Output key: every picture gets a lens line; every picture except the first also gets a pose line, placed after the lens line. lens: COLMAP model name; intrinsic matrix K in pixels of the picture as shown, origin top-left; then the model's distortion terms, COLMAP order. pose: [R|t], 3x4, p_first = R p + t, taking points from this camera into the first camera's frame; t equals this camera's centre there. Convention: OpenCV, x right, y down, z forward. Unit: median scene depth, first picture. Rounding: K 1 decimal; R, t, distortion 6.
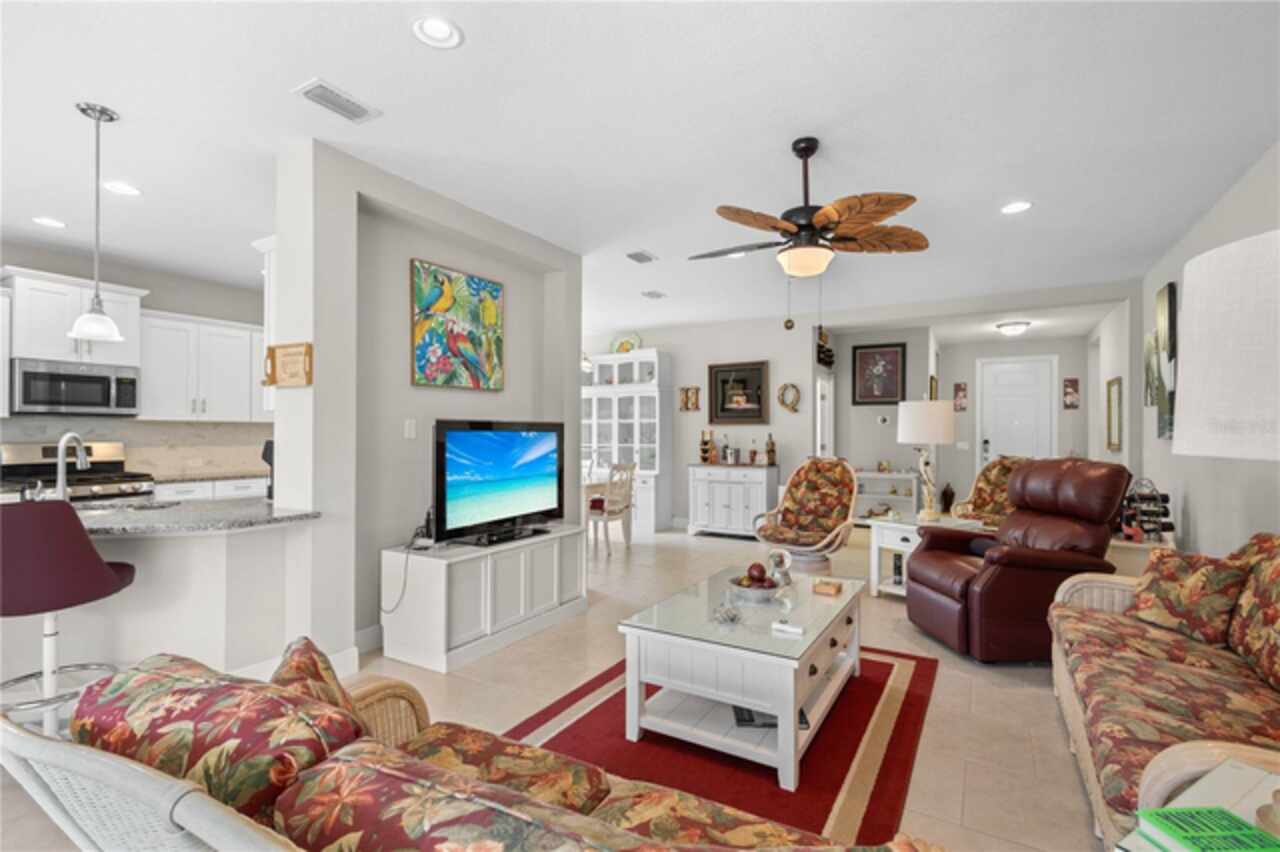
lens RADIAL K [[591.2, 0, 637.1], [0, 591.2, 433.5], [0, 0, 1]] dist [0.007781, -0.000224]
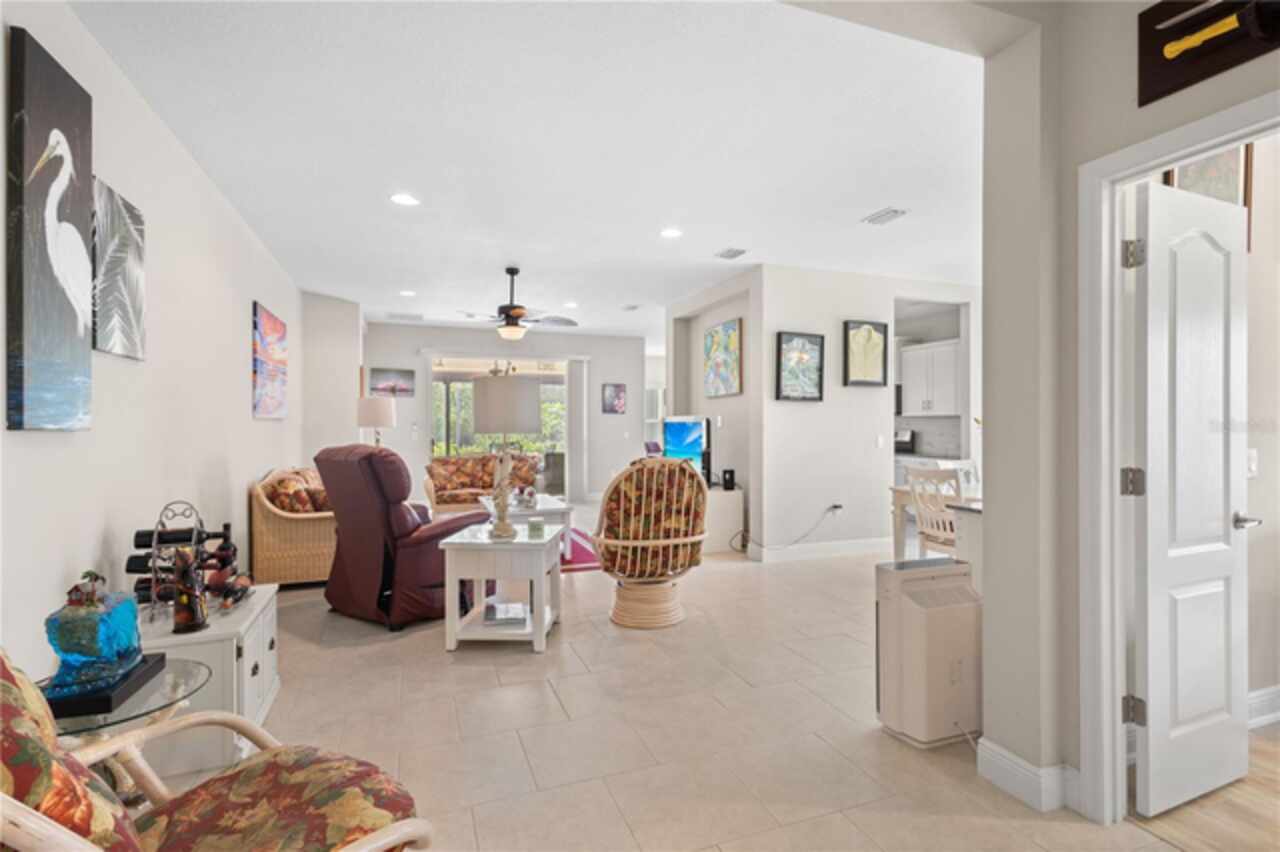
lens RADIAL K [[591.2, 0, 644.7], [0, 591.2, 426.6], [0, 0, 1]] dist [0.007781, -0.000224]
pose [[-0.621824, 0.001316, -0.783156, 1.118372], [0.002150, 0.999998, -0.000027, 0.006622], [0.783154, -0.001701, -0.621825, 1.874694]]
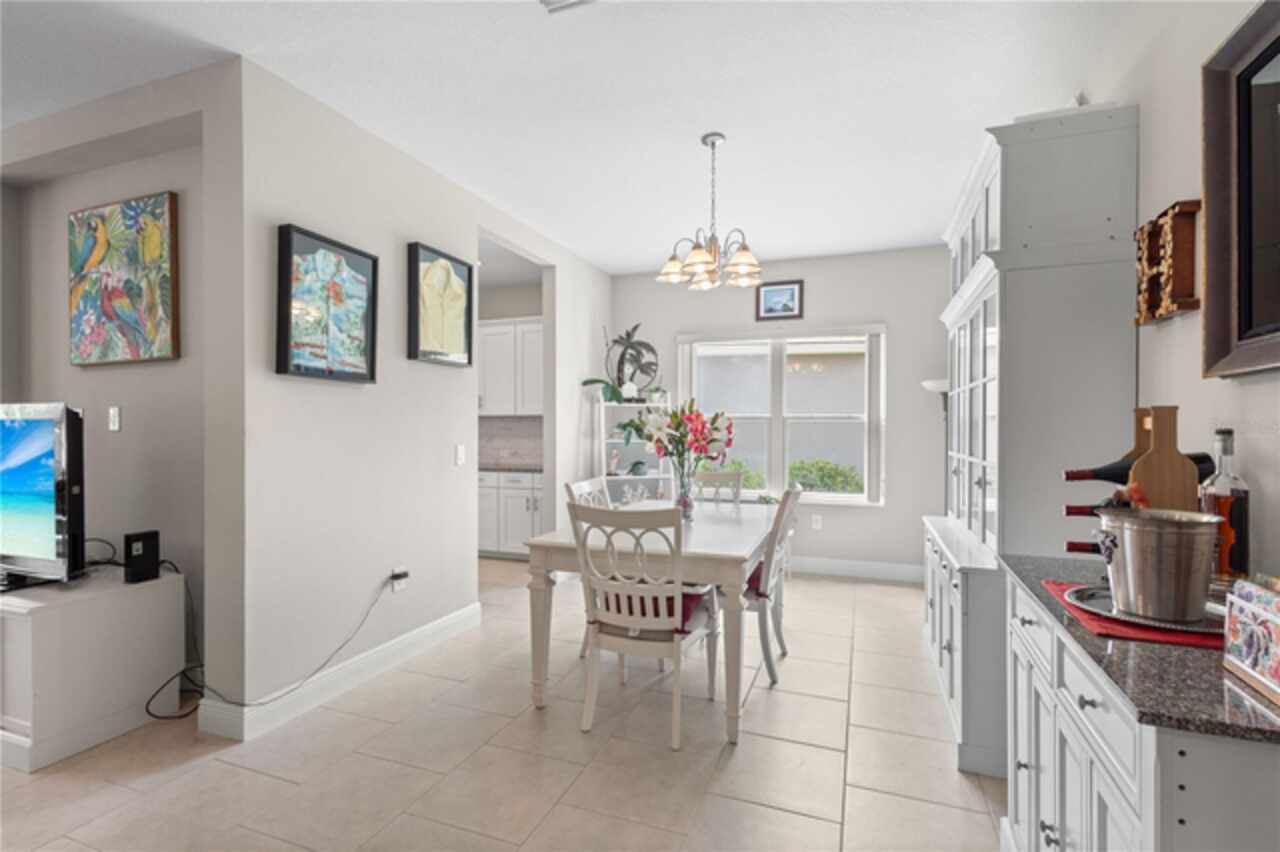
lens RADIAL K [[591.2, 0, 646.1], [0, 591.2, 431.1], [0, 0, 1]] dist [0.007781, -0.000224]
pose [[0.178388, 0.003920, -0.983952, 0.547872], [0.000806, 0.999991, 0.004130, 0.005461], [0.983960, -0.001530, 0.178383, 1.535167]]
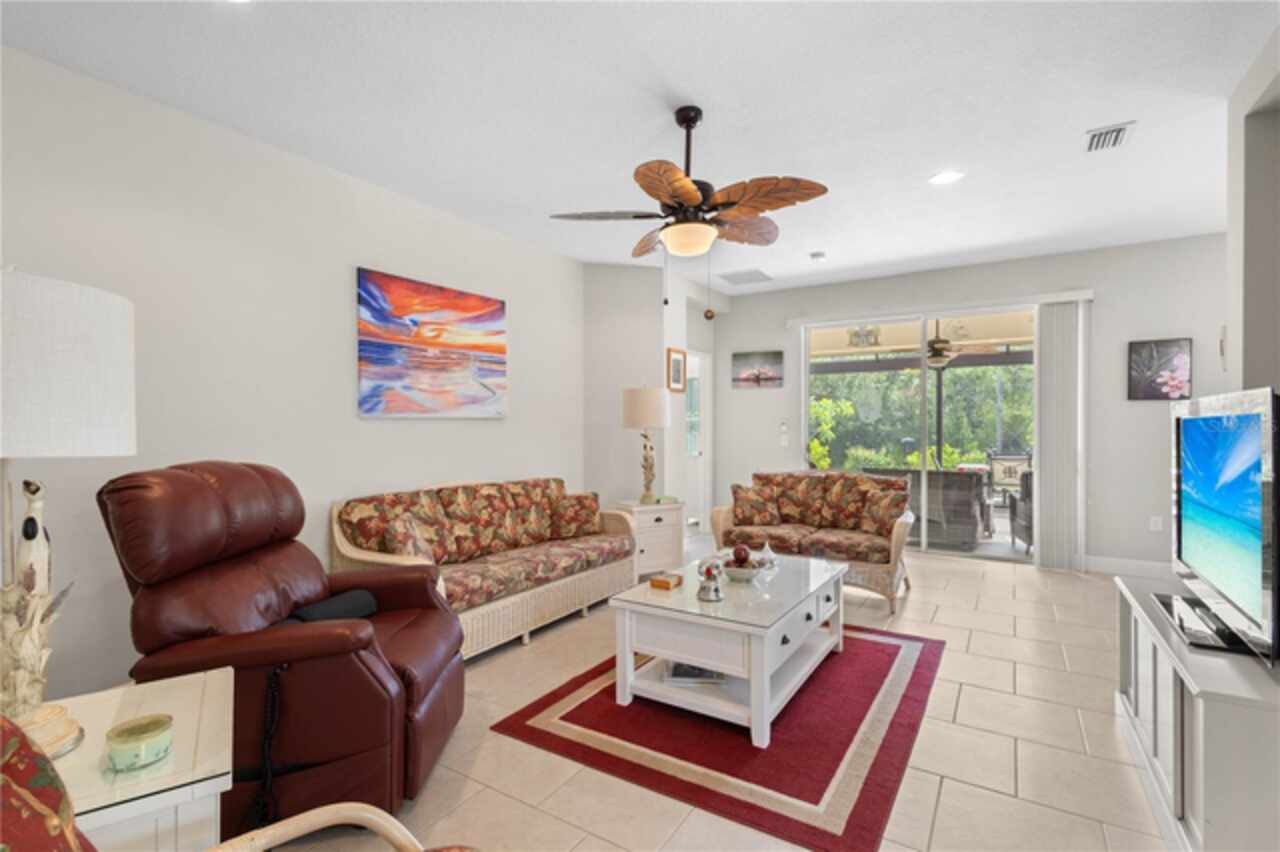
lens RADIAL K [[591.2, 0, 642.8], [0, 591.2, 425.9], [0, 0, 1]] dist [0.007781, -0.000224]
pose [[-0.999501, 0.003911, 0.031331, 0.224197], [0.003838, 0.999990, -0.002368, 0.003361], [-0.031340, -0.002247, -0.999506, 1.450445]]
